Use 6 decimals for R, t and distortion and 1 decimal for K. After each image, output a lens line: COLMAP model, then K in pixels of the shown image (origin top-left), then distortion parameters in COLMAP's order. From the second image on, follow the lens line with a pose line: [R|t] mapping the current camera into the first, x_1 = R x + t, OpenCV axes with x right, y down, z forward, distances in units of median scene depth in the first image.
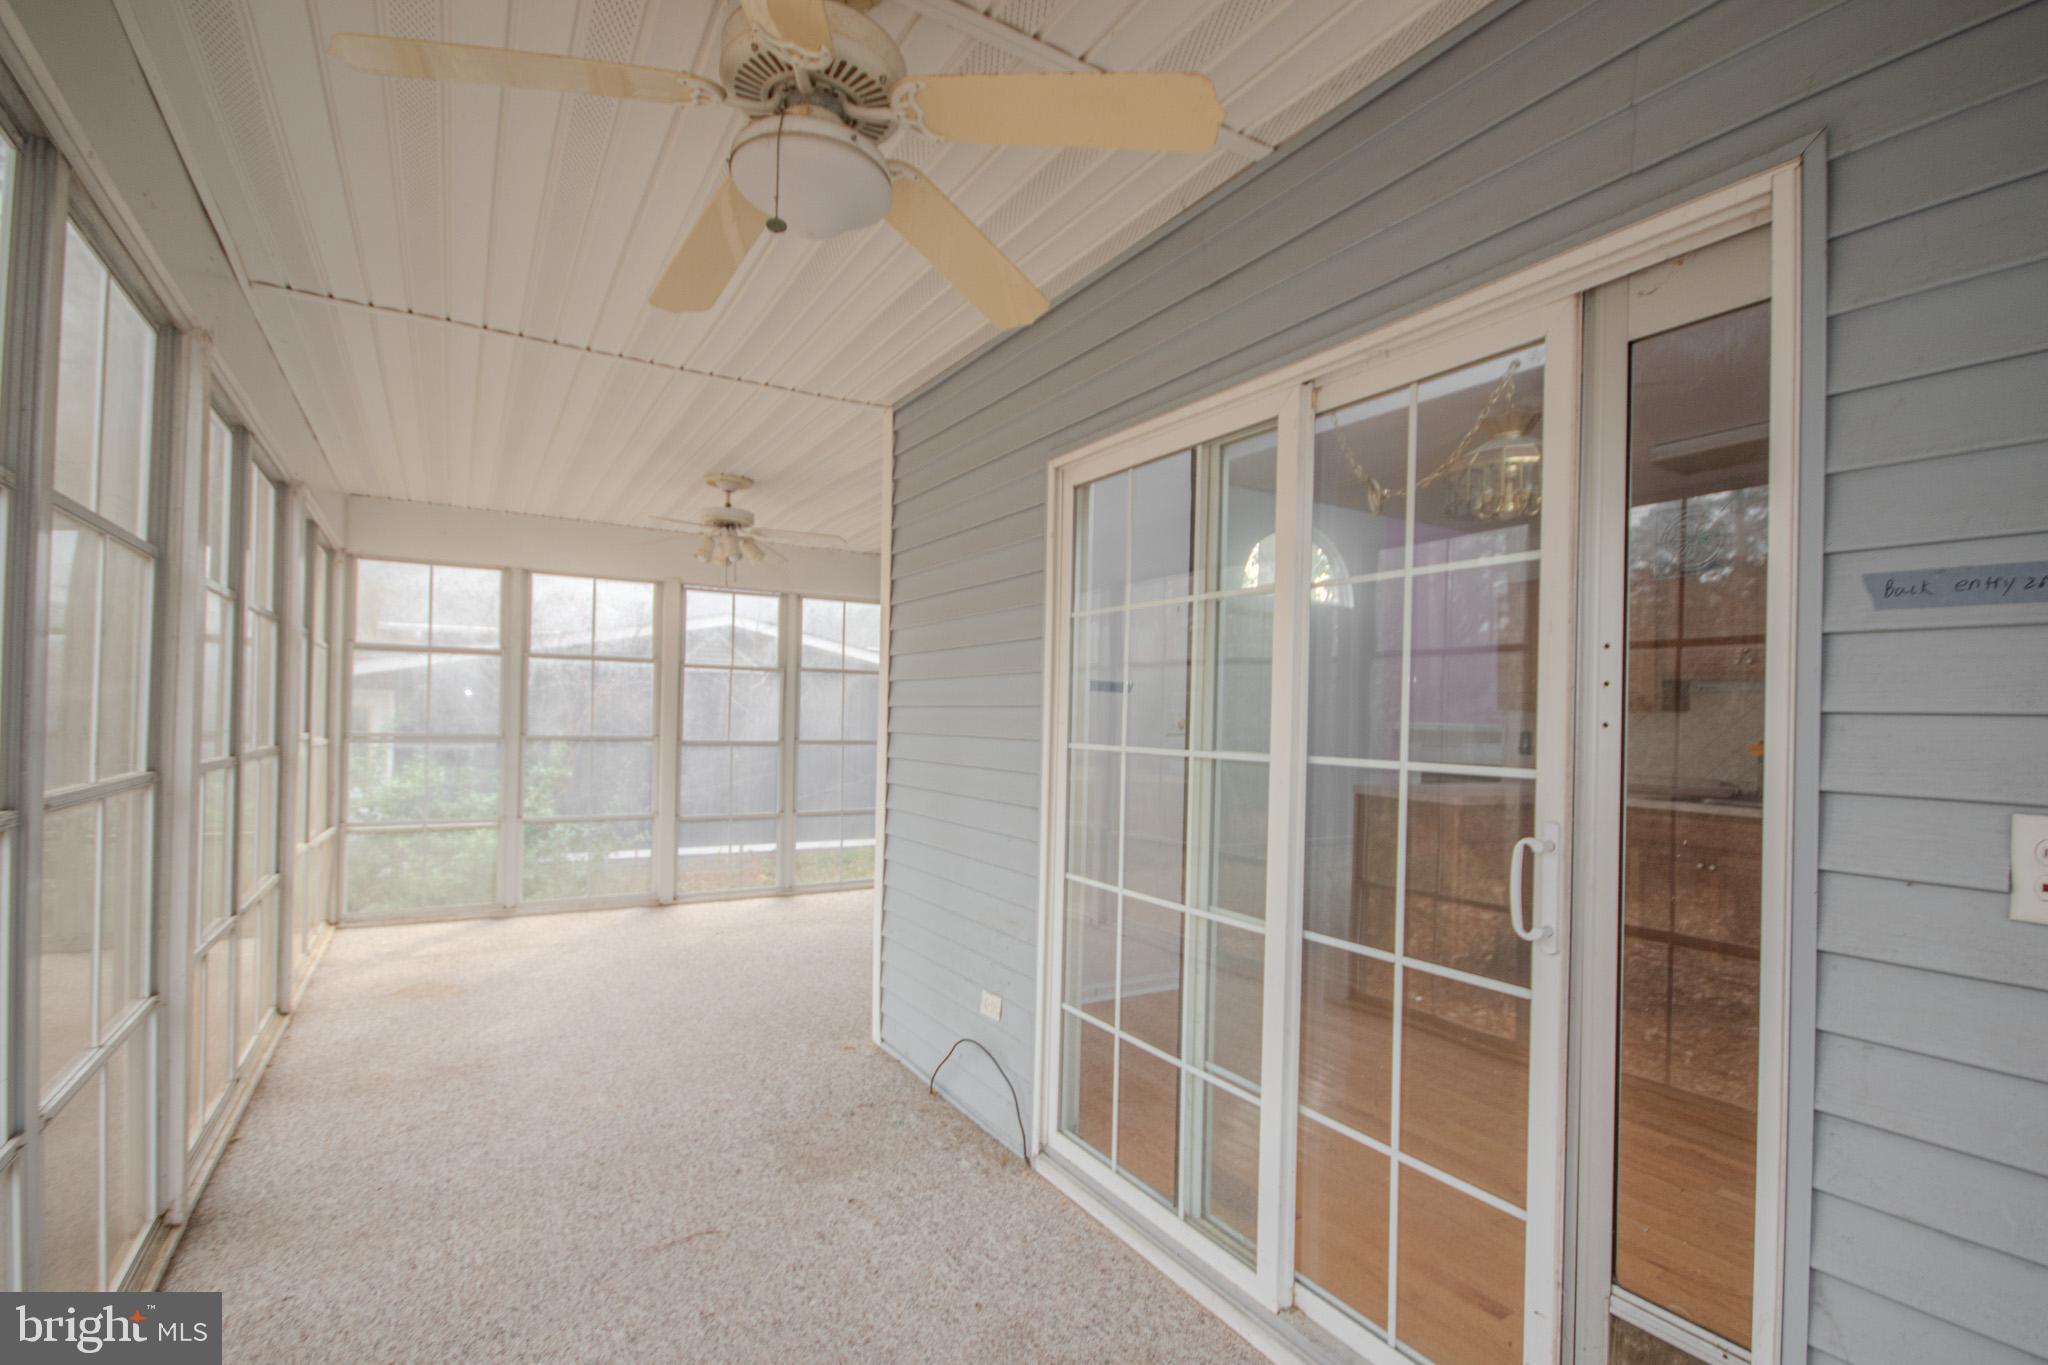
lens RADIAL K [[955.7, 0, 1025.6], [0, 955.7, 711.0], [0, 0, 1]] dist [0.013495, -0.015328]
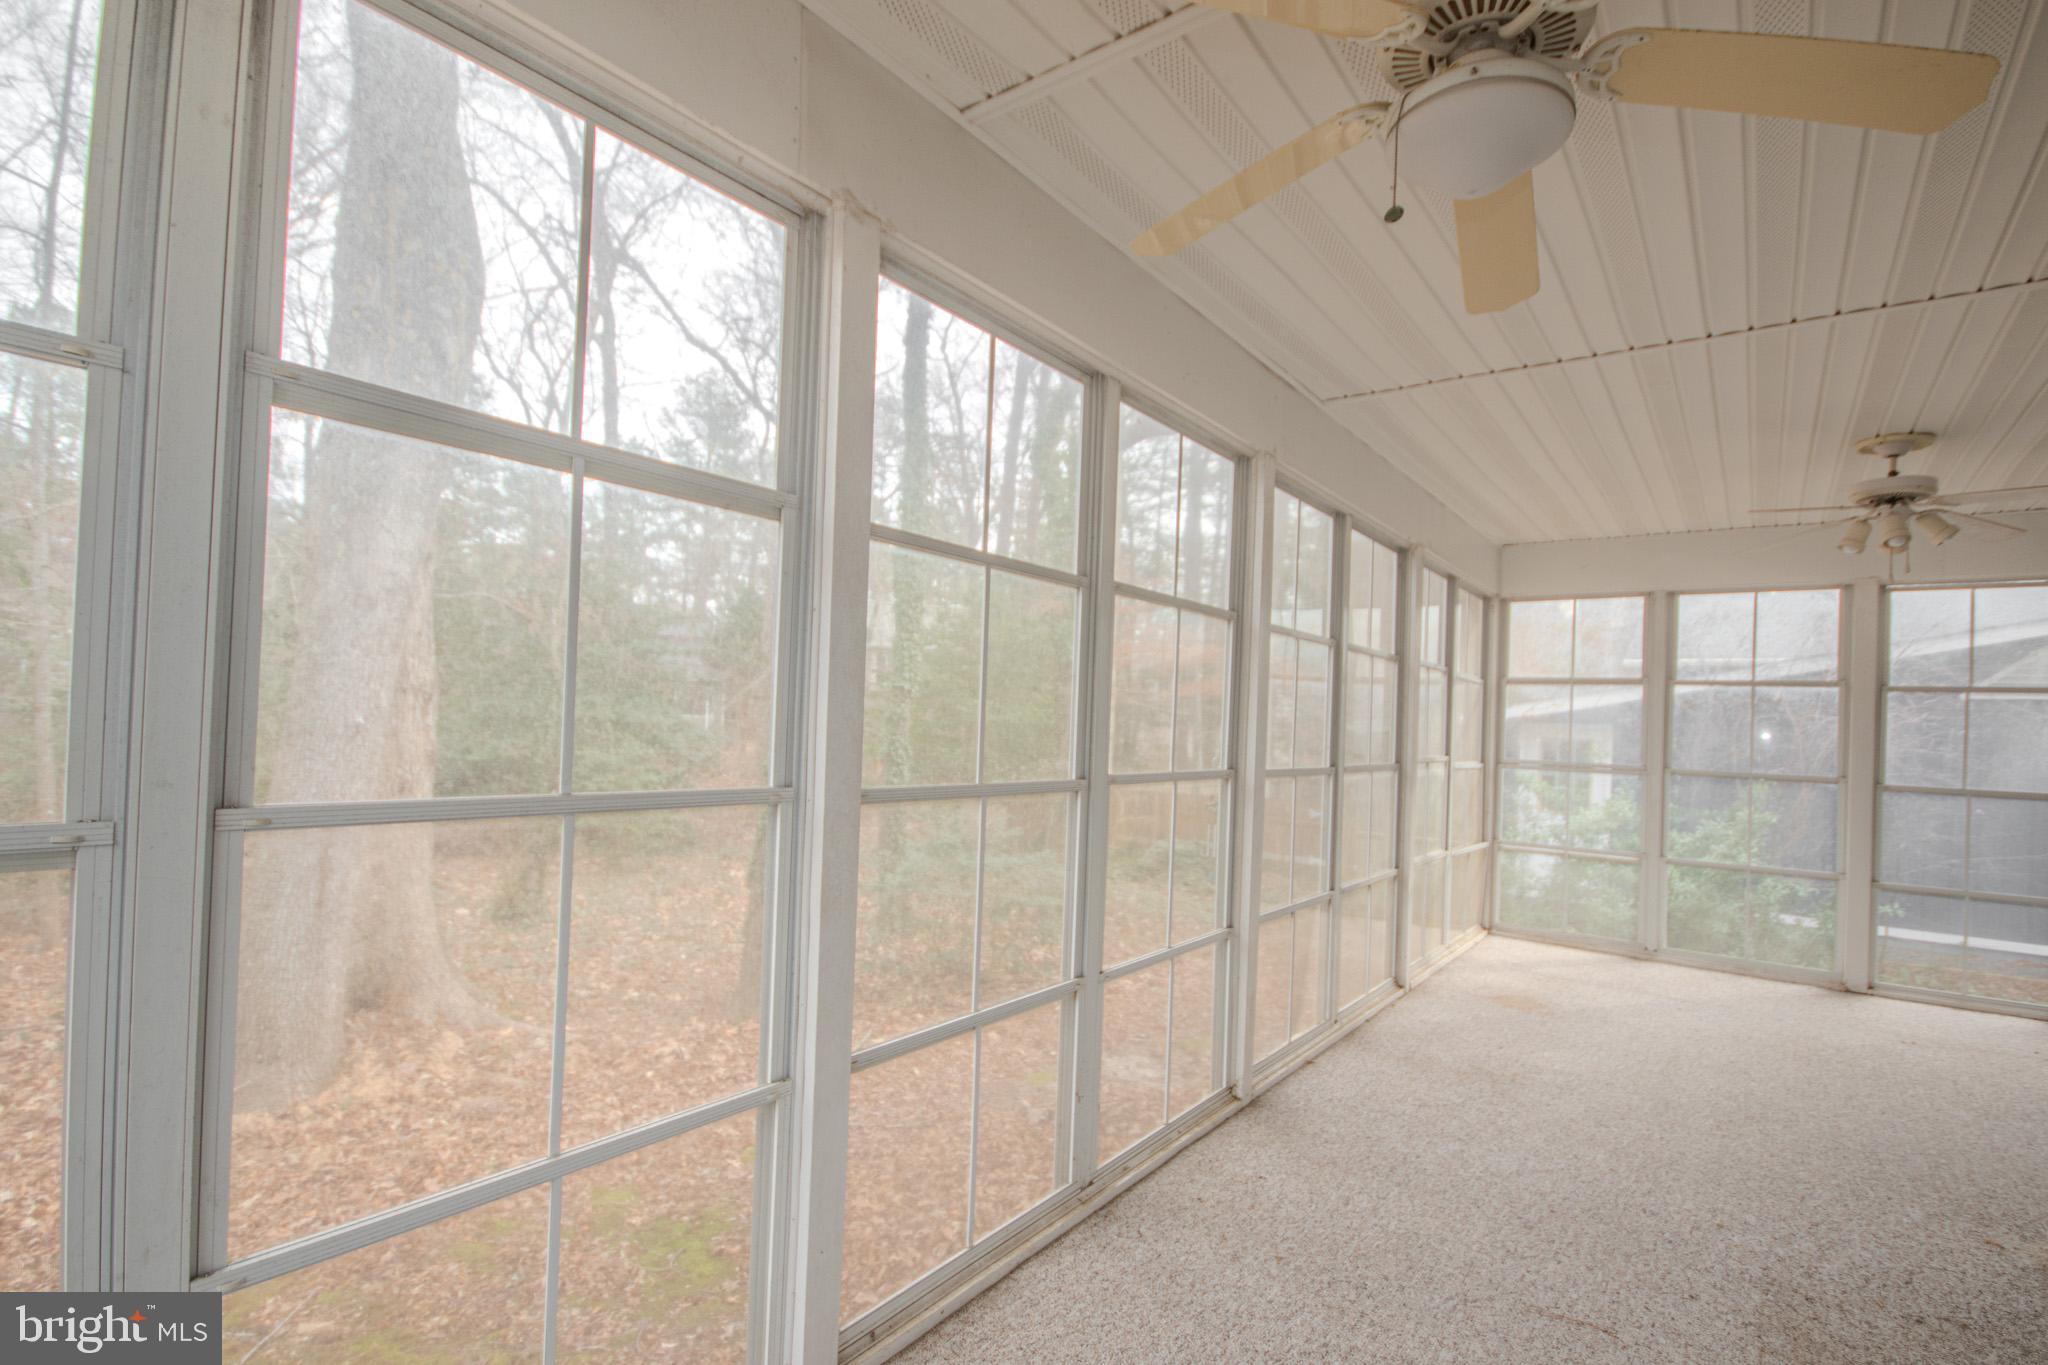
lens RADIAL K [[955.7, 0, 1025.6], [0, 955.7, 711.0], [0, 0, 1]] dist [0.013495, -0.015328]
pose [[0.363009, -0.015369, -0.931659, 0.143287], [-0.023781, 0.999385, -0.025752, 0.009320], [0.931482, 0.031505, 0.362421, 0.088663]]
